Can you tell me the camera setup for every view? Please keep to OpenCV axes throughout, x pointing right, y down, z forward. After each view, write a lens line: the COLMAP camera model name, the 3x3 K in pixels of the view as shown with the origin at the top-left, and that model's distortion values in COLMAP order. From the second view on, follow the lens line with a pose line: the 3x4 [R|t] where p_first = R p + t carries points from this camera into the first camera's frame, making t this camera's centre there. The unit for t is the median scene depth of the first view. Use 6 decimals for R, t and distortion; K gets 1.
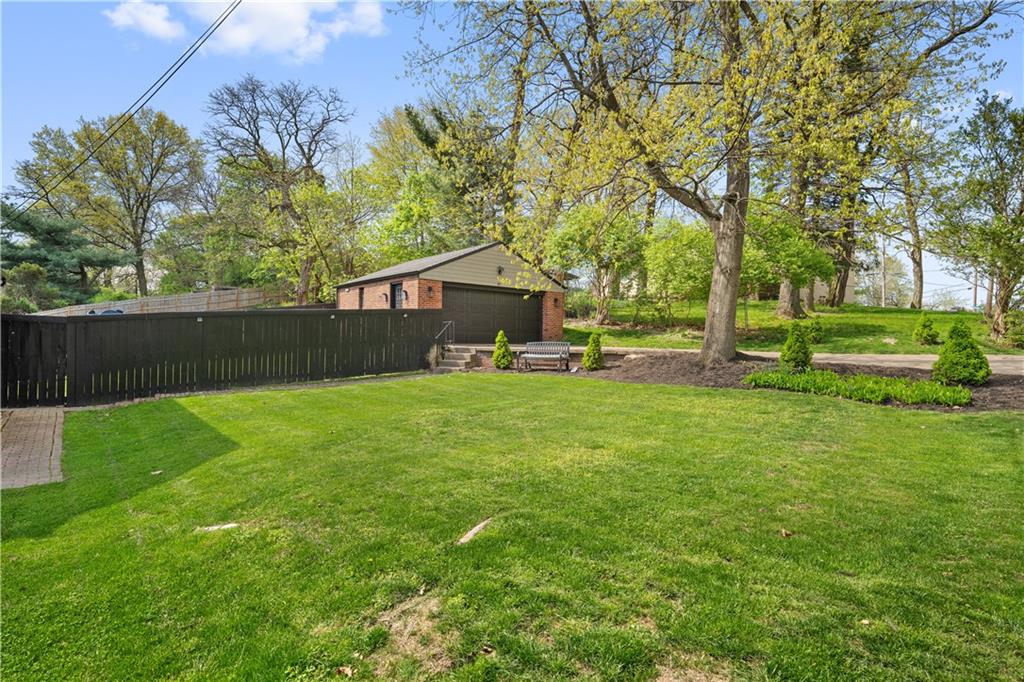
lens RADIAL K [[523.2, 0, 512.7], [0, 523.2, 340.6], [0, 0, 1]] dist [-0.000251, 0.000240]
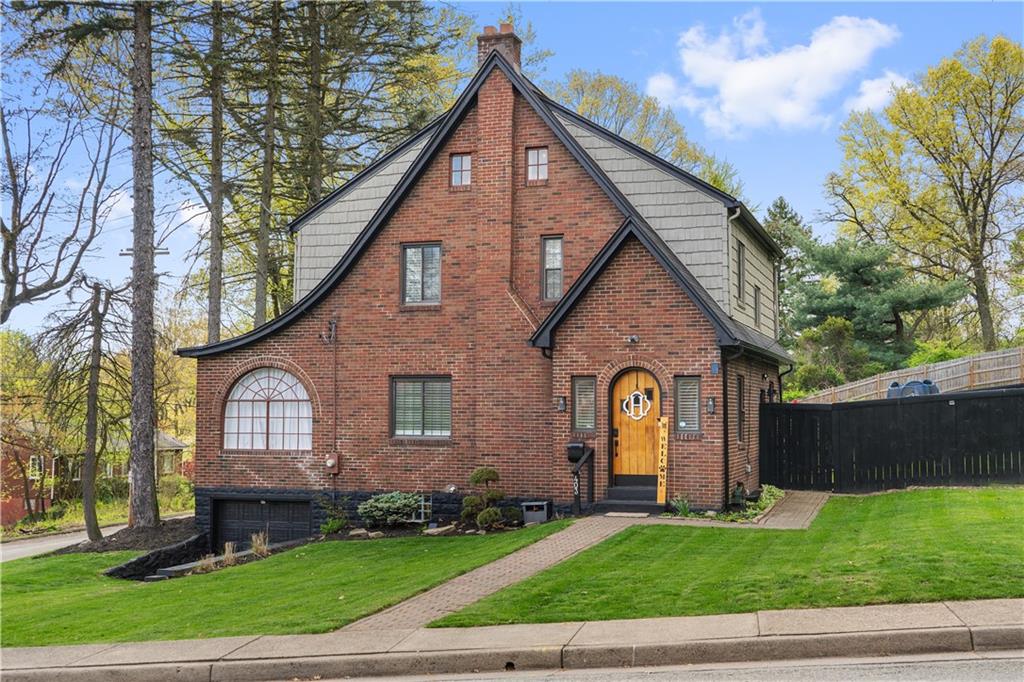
lens RADIAL K [[1089.6, 0, 512.1], [0, 1089.6, 340.7], [0, 0, 1]] dist [0.002073, 0.000000]
pose [[0.496693, -0.067291, -0.865314, 0.155057], [0.005111, 0.997199, -0.074614, -0.002952], [0.867911, 0.032637, 0.495646, -0.134956]]
